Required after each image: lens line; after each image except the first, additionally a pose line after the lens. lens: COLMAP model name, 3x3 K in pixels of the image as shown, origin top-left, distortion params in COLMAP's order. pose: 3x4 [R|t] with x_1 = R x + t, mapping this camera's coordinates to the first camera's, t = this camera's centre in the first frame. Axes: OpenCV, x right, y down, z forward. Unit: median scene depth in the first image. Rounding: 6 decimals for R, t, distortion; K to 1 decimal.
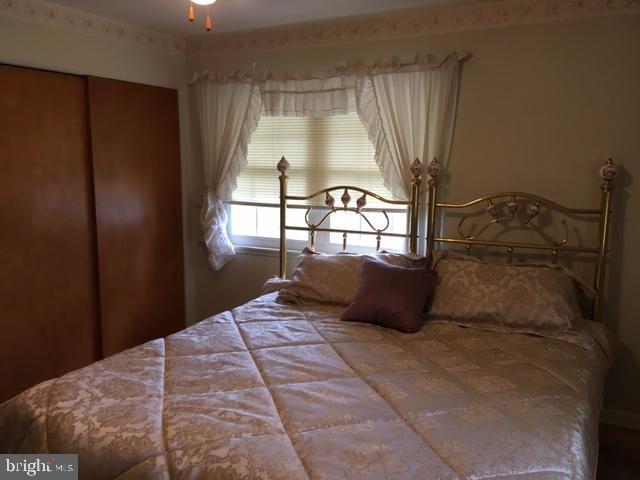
lens RADIAL K [[537.0, 0, 320.6], [0, 537.0, 237.1], [0, 0, 1]] dist [0.063748, -0.041925]
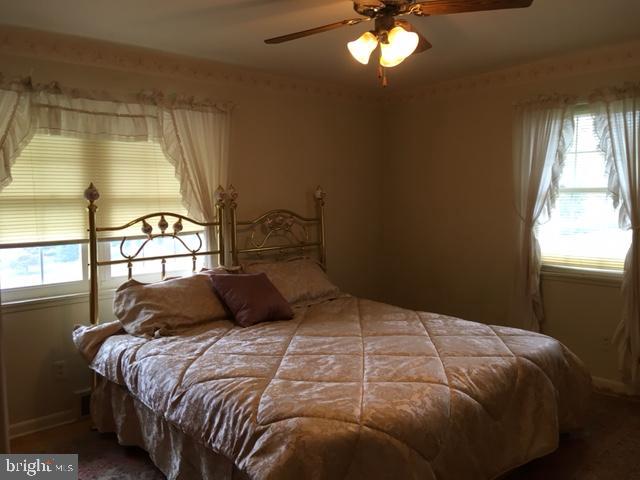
lens RADIAL K [[537.0, 0, 320.0], [0, 537.0, 241.1], [0, 0, 1]] dist [0.063748, -0.041925]
pose [[0.344610, -0.096965, 0.933725, -0.811148], [0.146814, 0.987979, 0.048414, -0.047380], [-0.927194, 0.120400, 0.354703, 0.367933]]
